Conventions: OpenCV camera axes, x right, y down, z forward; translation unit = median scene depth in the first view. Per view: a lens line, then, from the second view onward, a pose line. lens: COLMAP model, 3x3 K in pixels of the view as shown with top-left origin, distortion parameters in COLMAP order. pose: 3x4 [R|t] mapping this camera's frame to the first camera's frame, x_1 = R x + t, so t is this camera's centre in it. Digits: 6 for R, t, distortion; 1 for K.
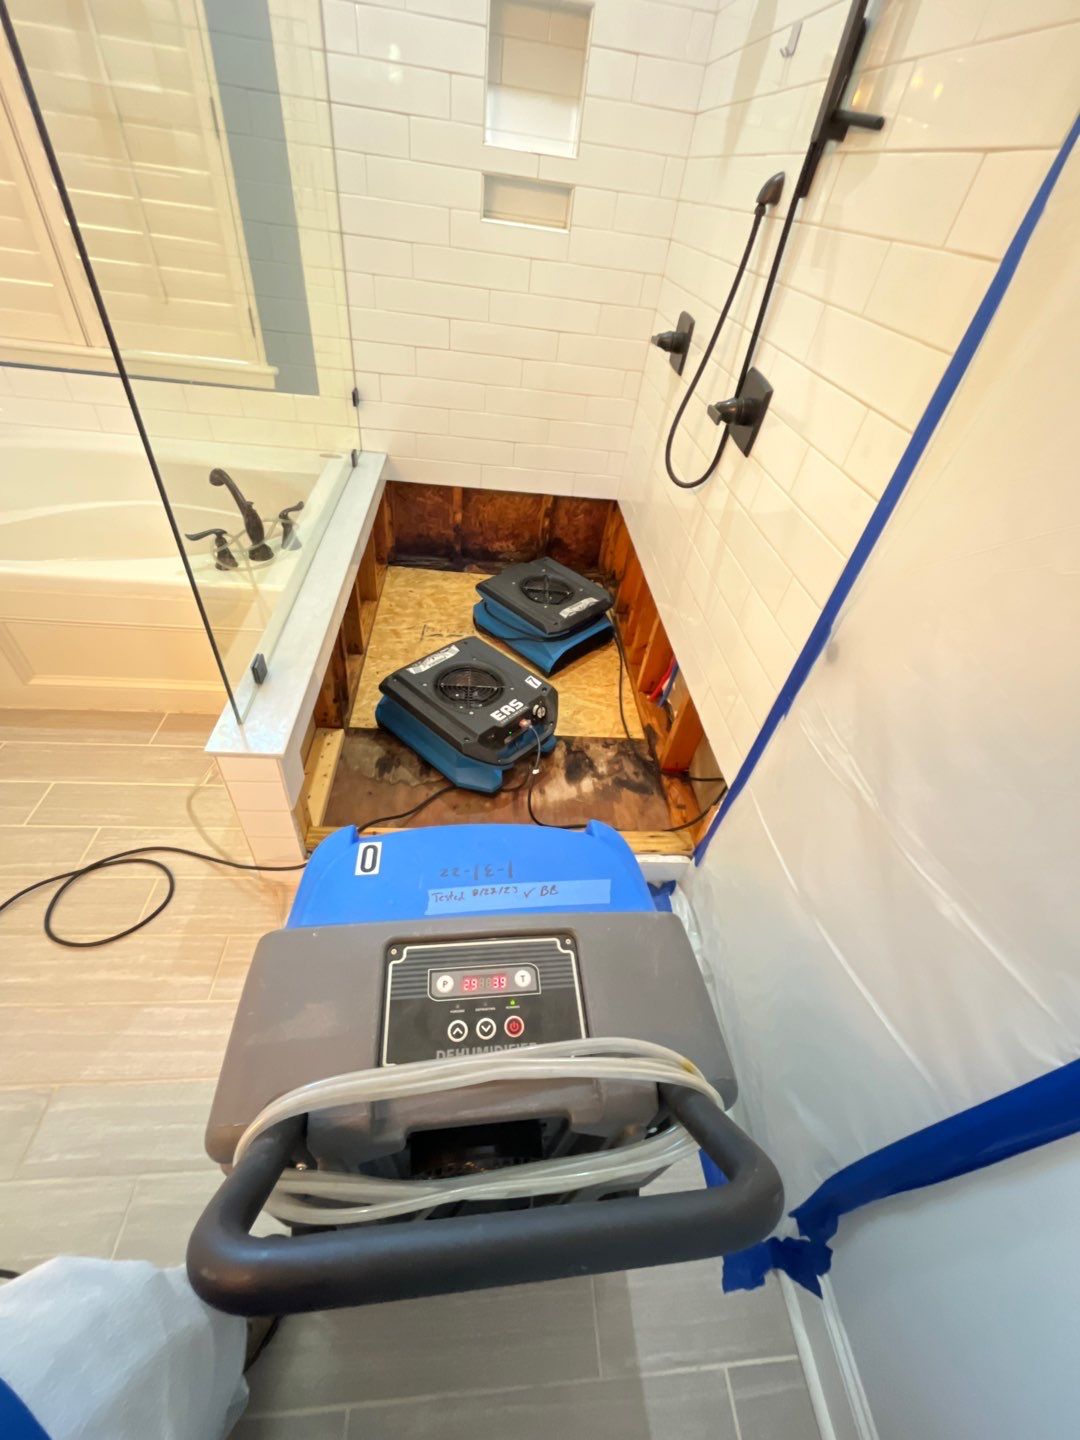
lens RADIAL K [[582.1, 0, 541.1], [0, 582.1, 718.4], [0, 0, 1]] dist [-0.001232, -0.000541]
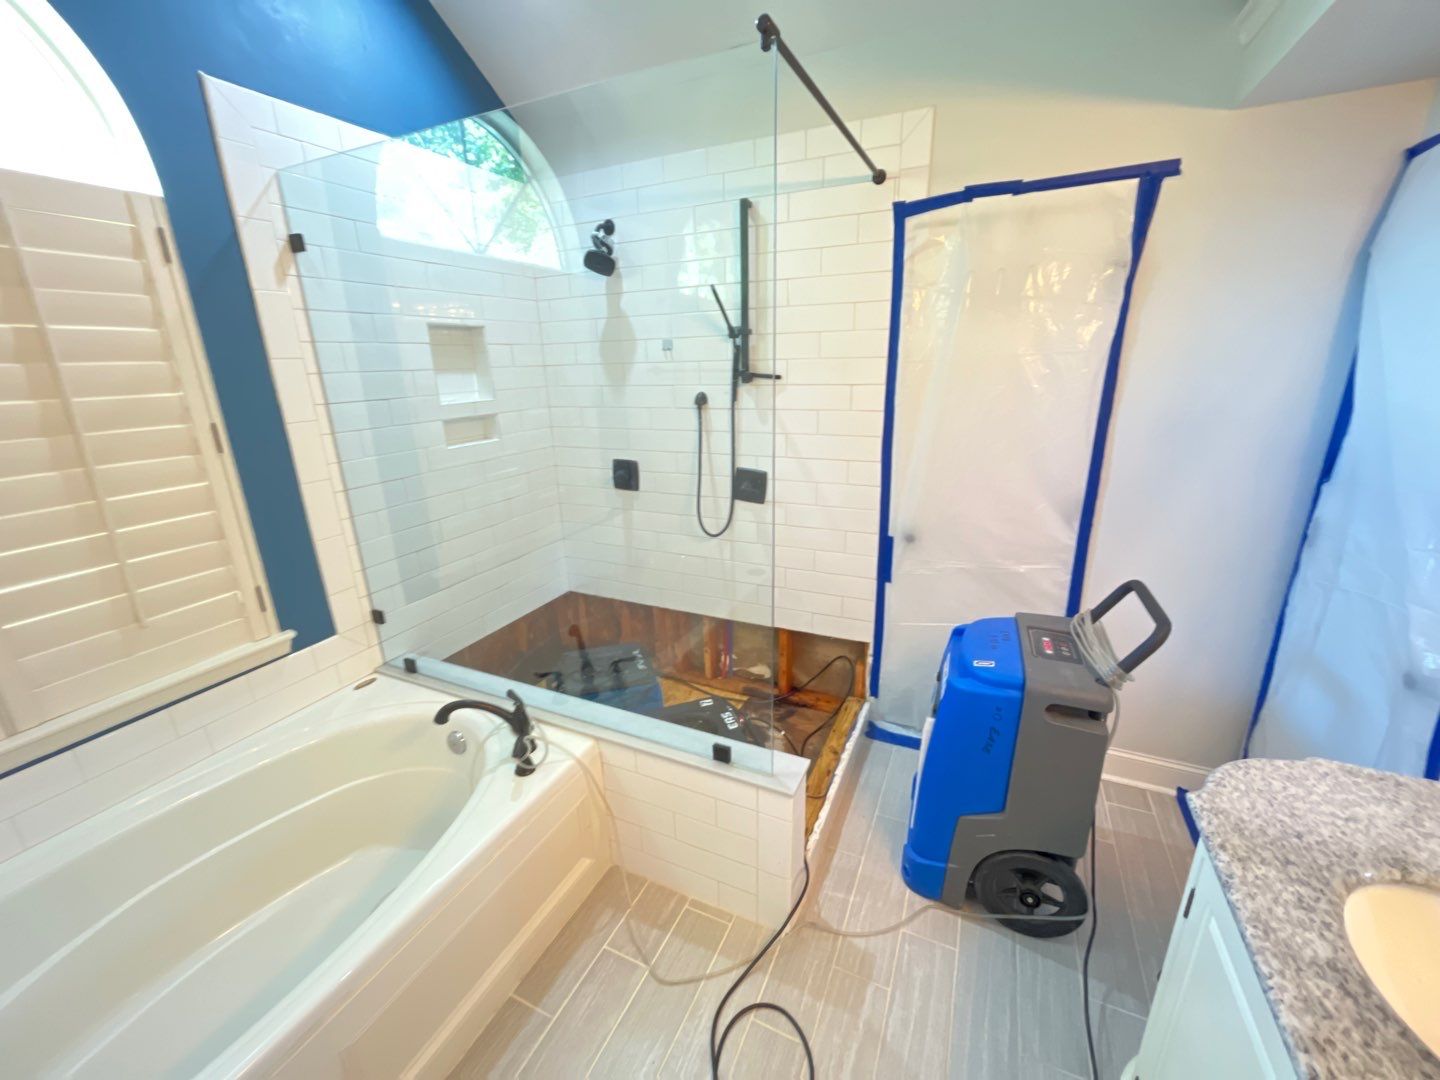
lens RADIAL K [[582.1, 0, 718.4], [0, 582.1, 542.2], [0, 0, 1]] dist [-0.001232, -0.000541]
pose [[0.477884, -0.379907, 0.792021, -1.005751], [0.656155, 0.753846, -0.034311, -0.300301], [-0.584027, 0.536085, 0.609529, -0.014179]]
